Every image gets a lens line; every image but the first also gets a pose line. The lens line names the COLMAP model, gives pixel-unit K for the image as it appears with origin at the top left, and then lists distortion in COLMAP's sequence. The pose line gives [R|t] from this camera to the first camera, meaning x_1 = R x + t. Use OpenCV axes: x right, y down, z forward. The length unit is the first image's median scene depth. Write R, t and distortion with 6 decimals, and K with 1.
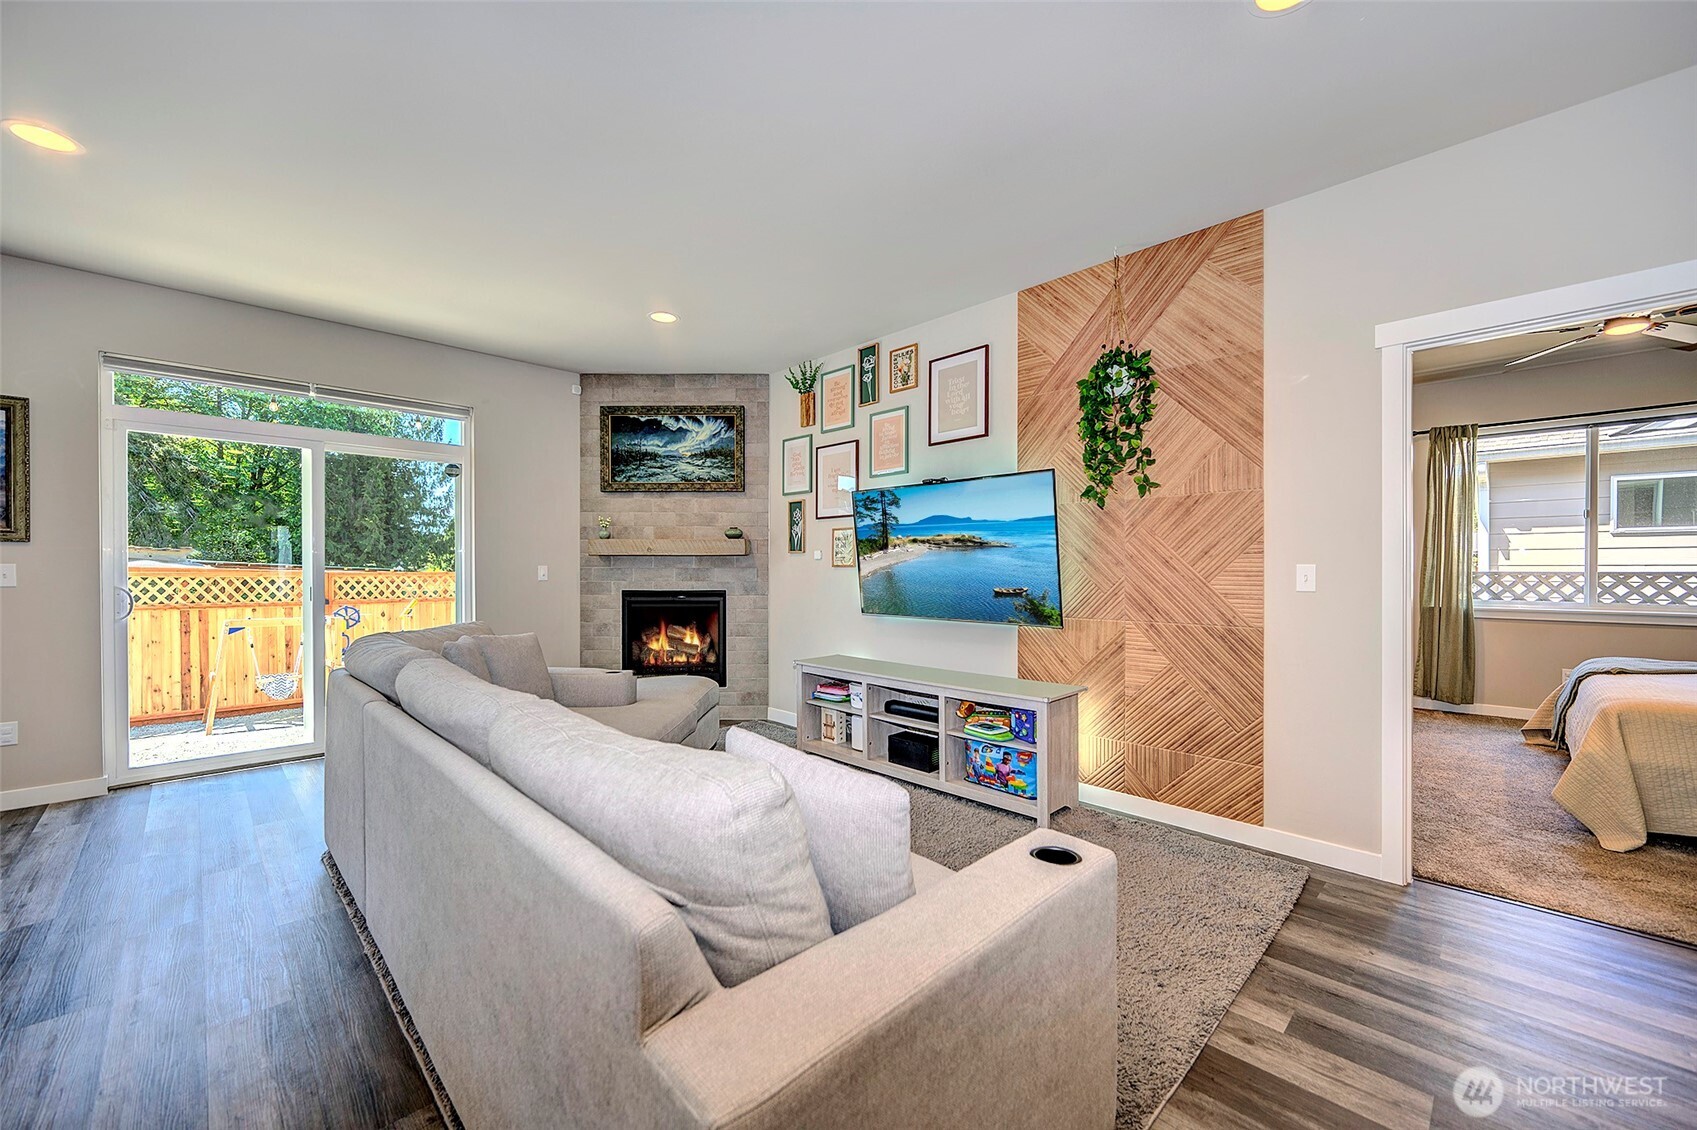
lens RADIAL K [[657.6, 0, 851.9], [0, 657.6, 577.9], [0, 0, 1]] dist [-0.005987, -0.000291]
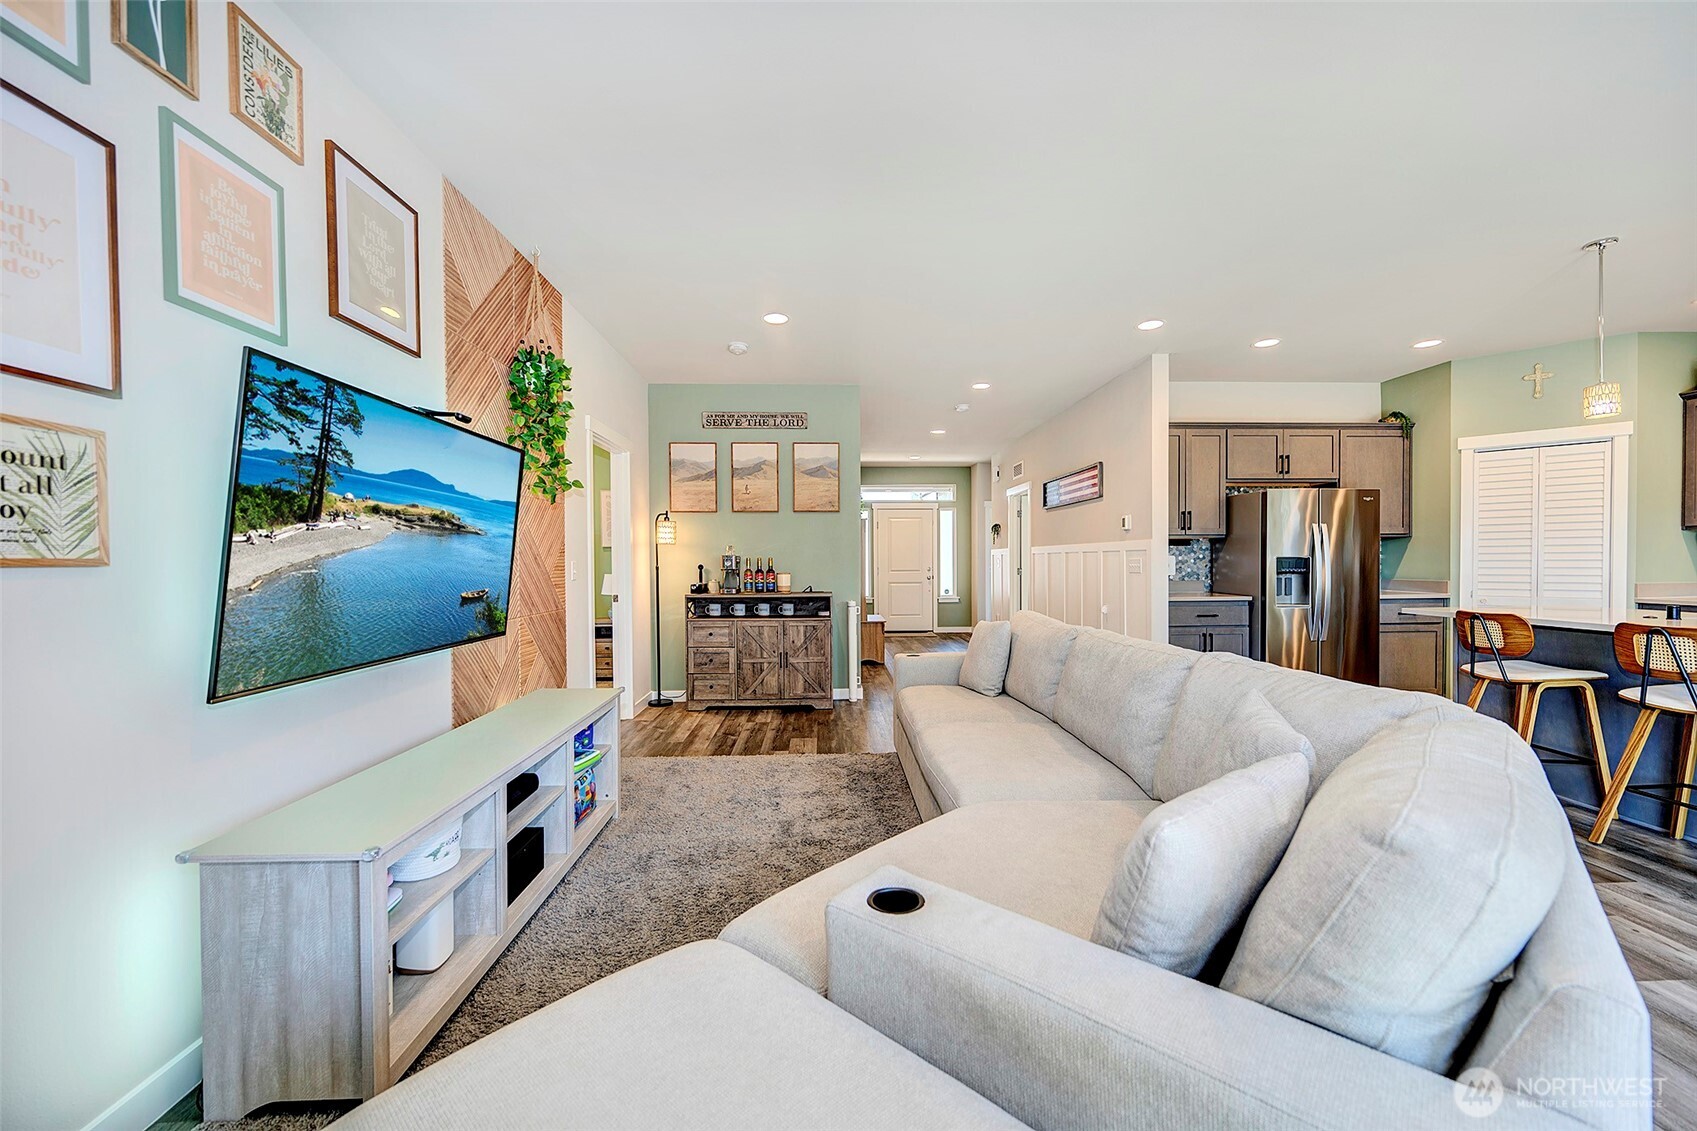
lens RADIAL K [[623.8, 0, 848.8], [0, 623.8, 571.0], [0, 0, 1]] dist [-0.019439, -0.000727]
pose [[-0.722749, -0.005919, 0.691085, -0.470268], [0.017759, 0.999474, 0.027132, -0.015872], [-0.690882, 0.031883, -0.722264, 1.058434]]
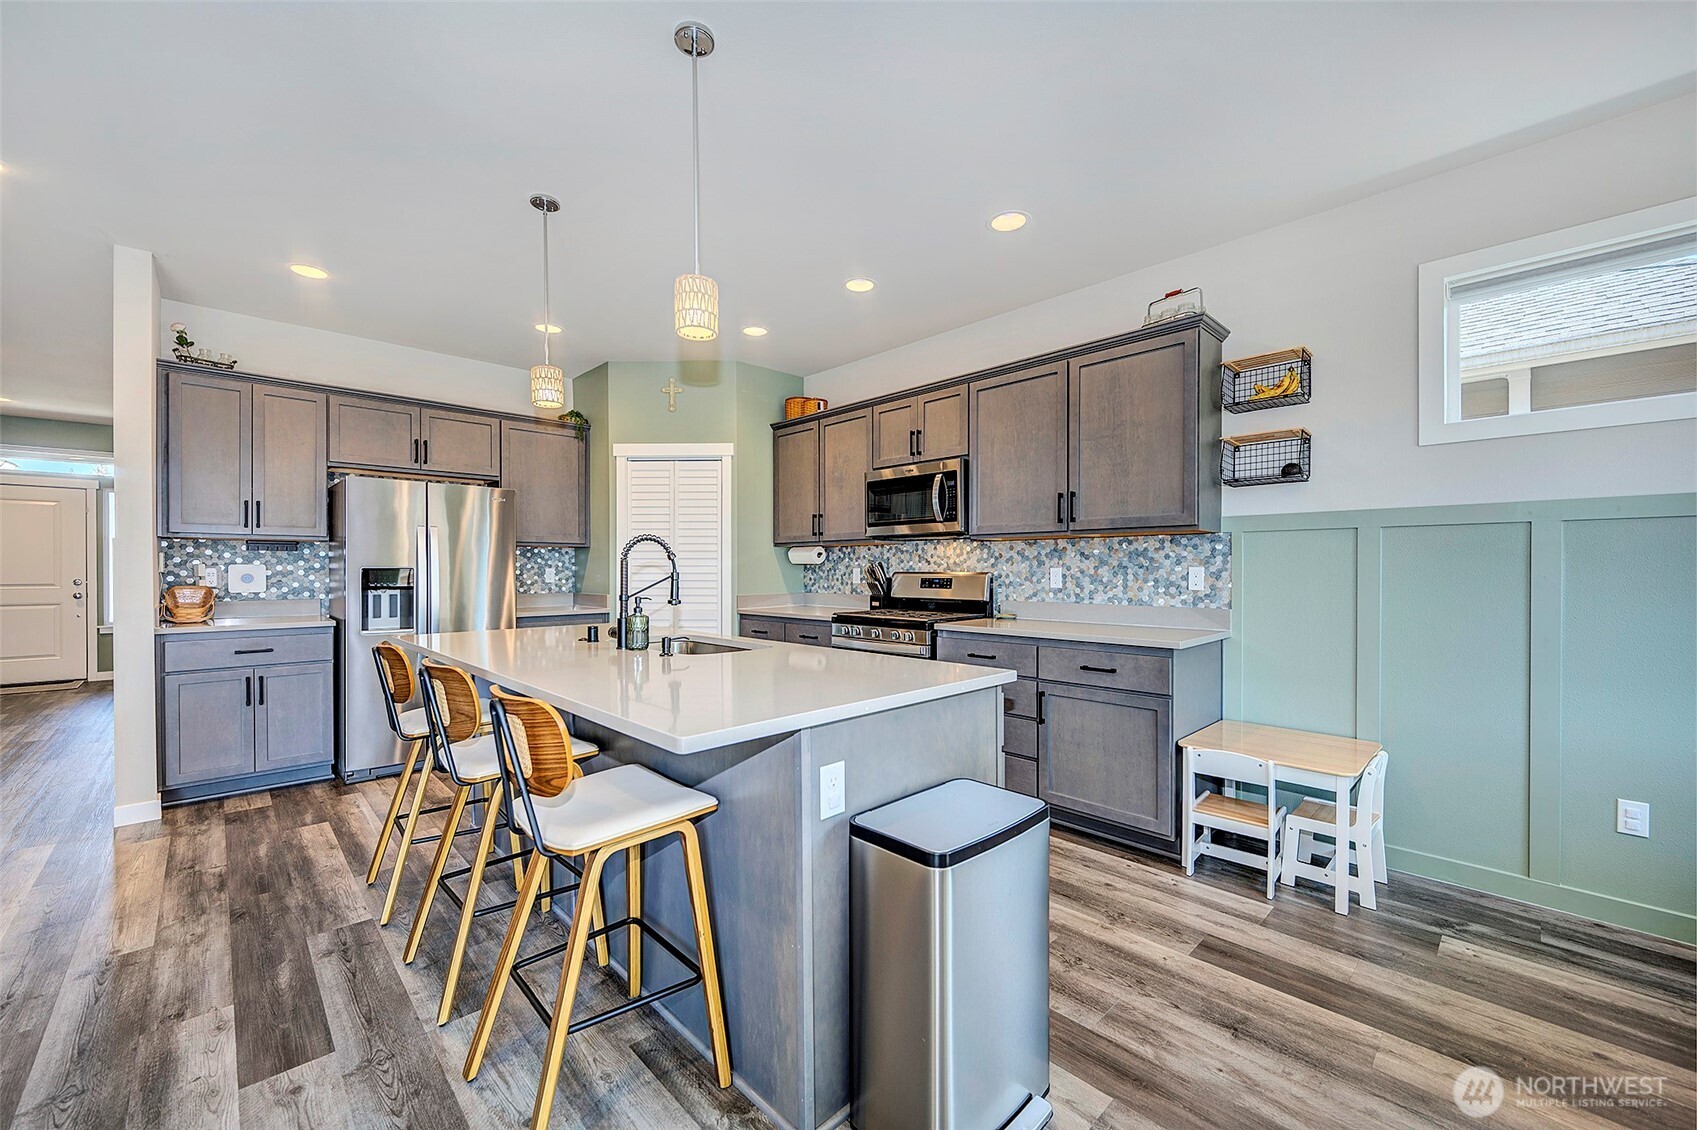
lens RADIAL K [[657.6, 0, 850.4], [0, 657.6, 569.0], [0, 0, 1]] dist [-0.005987, -0.000291]
pose [[-0.999877, 0.000691, 0.015660, -0.962405], [0.000955, 0.999857, 0.016882, -0.009668], [-0.015646, 0.016895, -0.999735, 0.584368]]
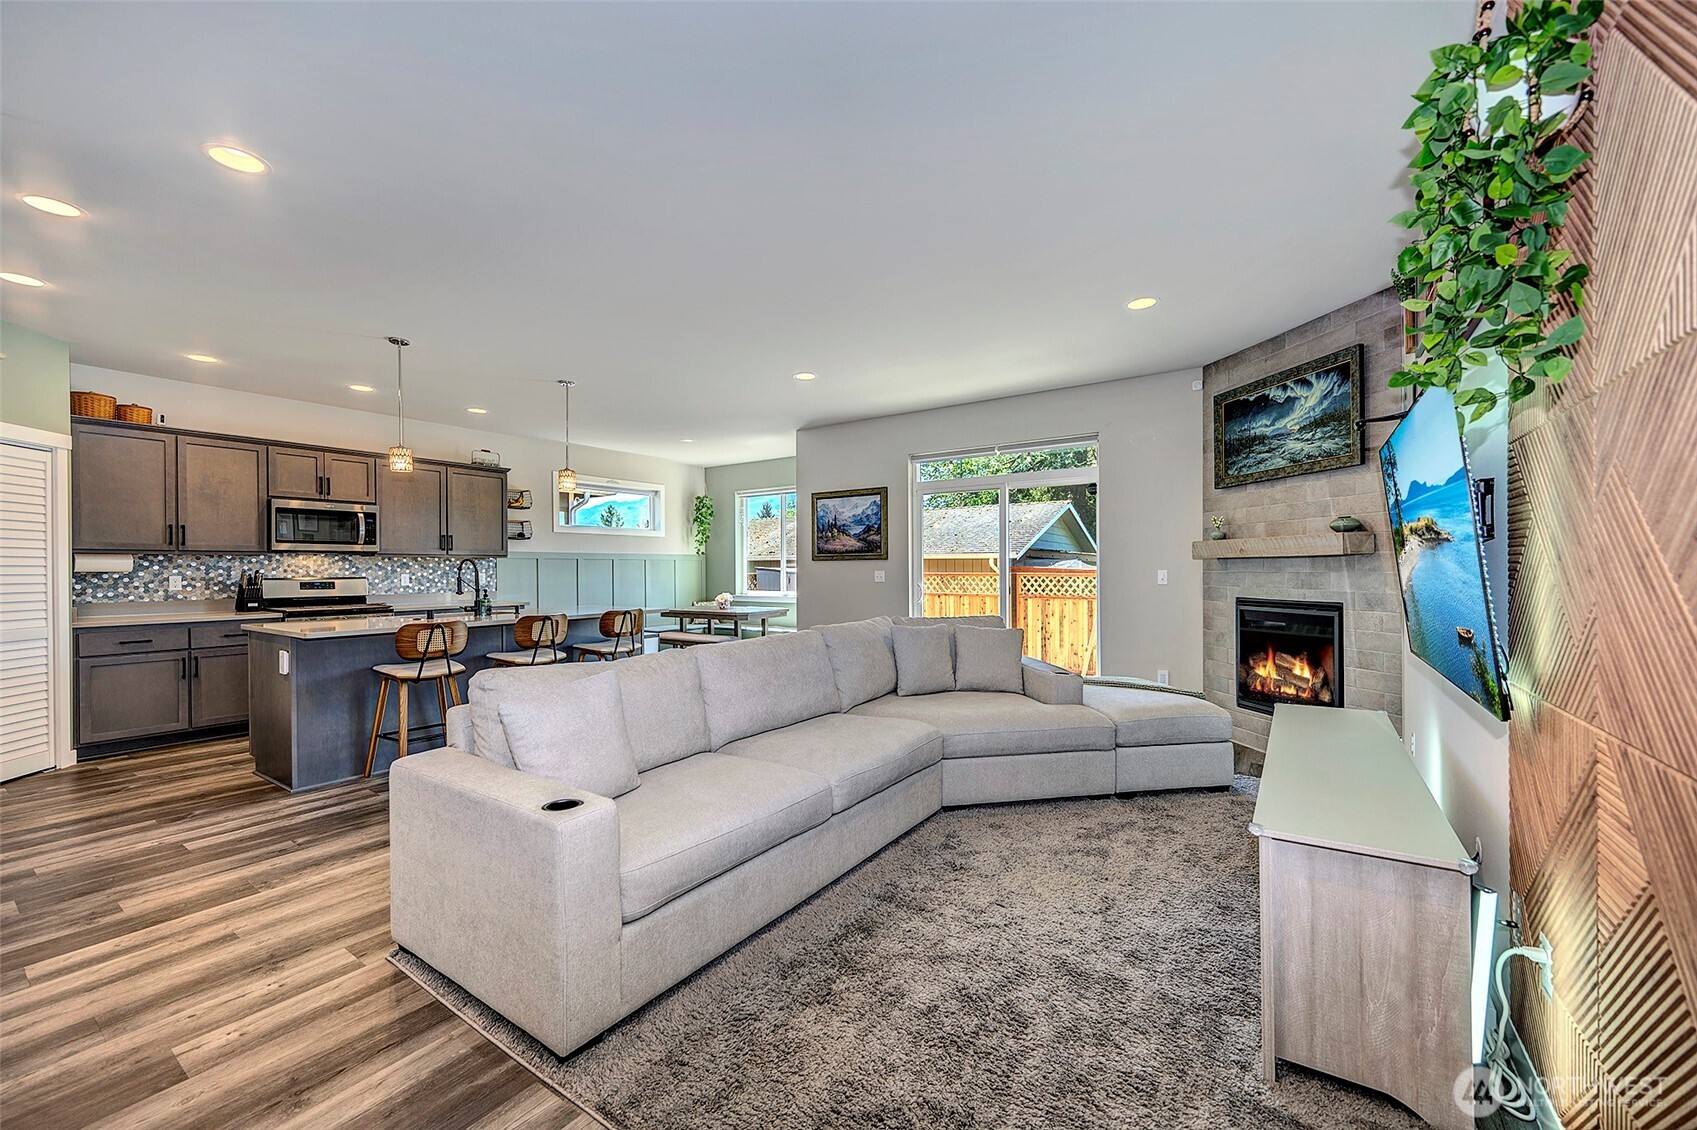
lens RADIAL K [[657.6, 0, 851.6], [0, 657.6, 565.3], [0, 0, 1]] dist [-0.005987, -0.000291]
pose [[0.177638, -0.005561, -0.984080, 0.532122], [-0.012631, 0.999889, -0.007930, -0.017535], [0.984015, 0.013839, 0.177548, 0.443366]]
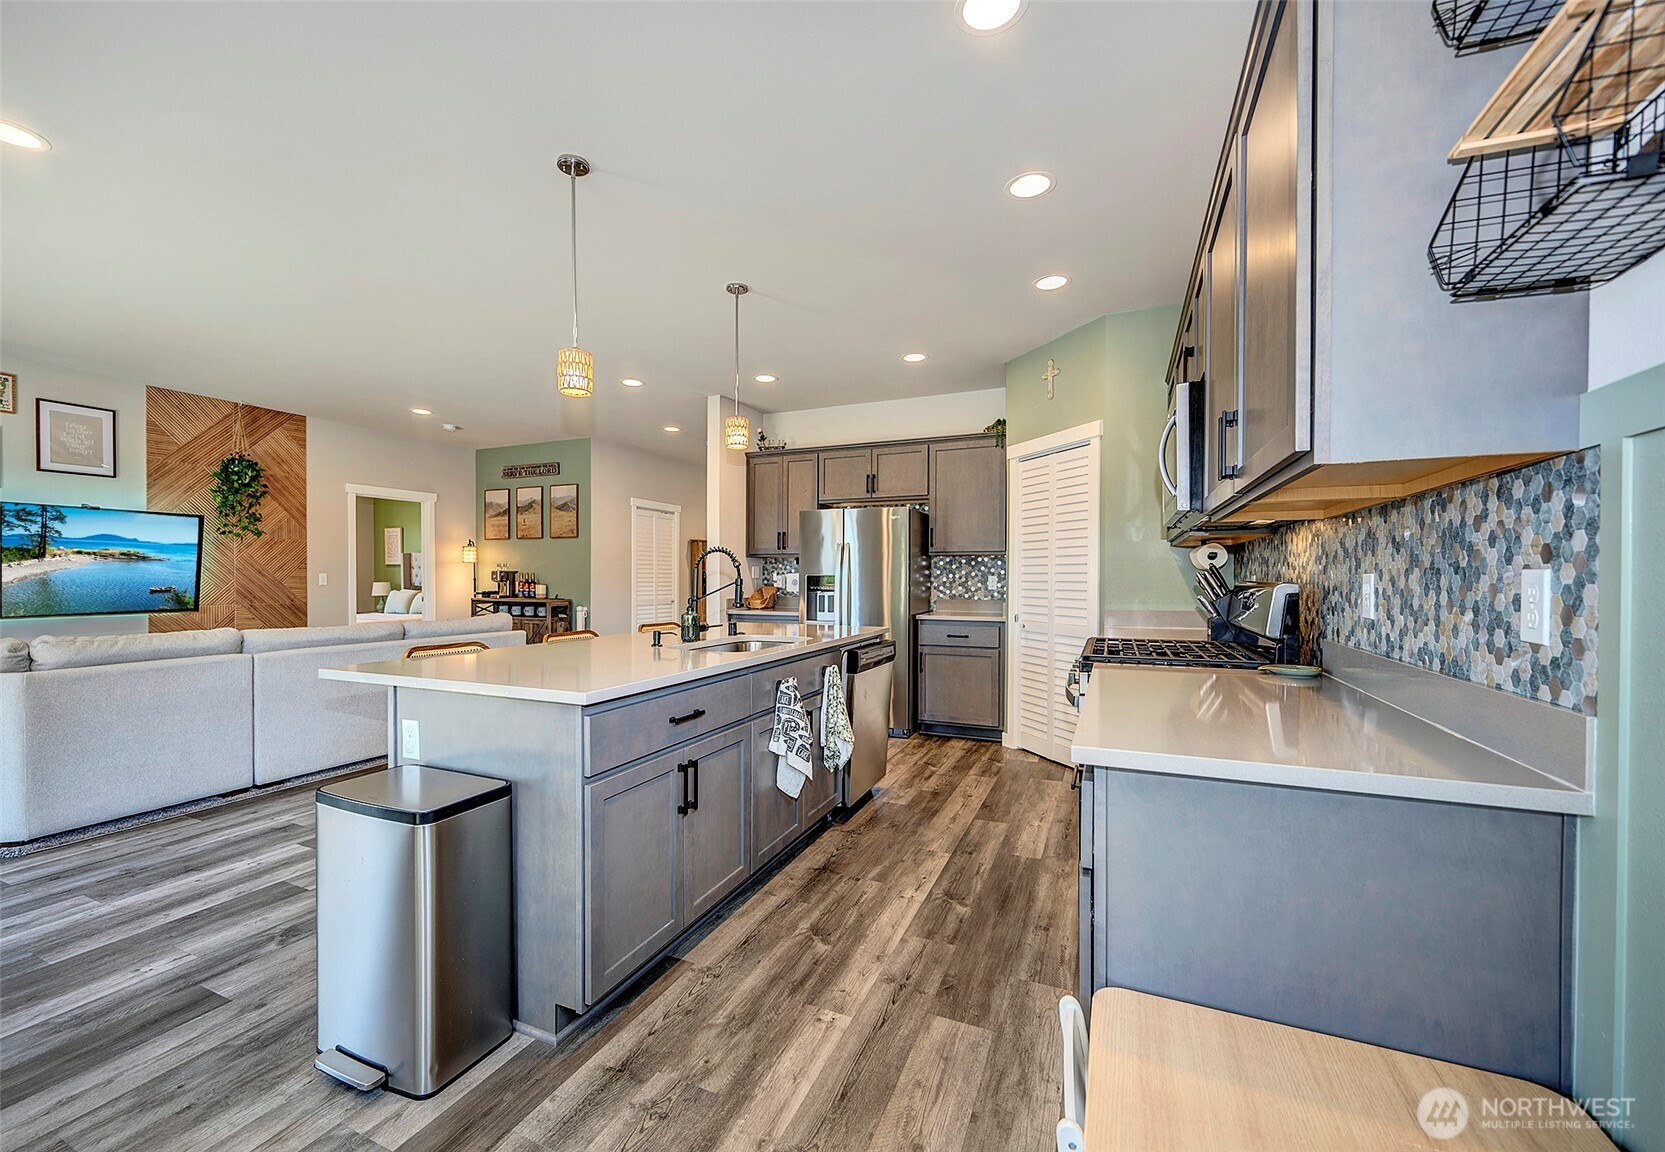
lens RADIAL K [[673.3, 0, 801.0], [0, 673.3, 584.6], [0, 0, 1]] dist [-0.015589, -0.000239]
pose [[-0.340796, -0.011555, 0.940066, -1.508826], [0.011888, 0.999792, 0.016599, 0.000126], [-0.940062, 0.016832, -0.340588, 0.131358]]
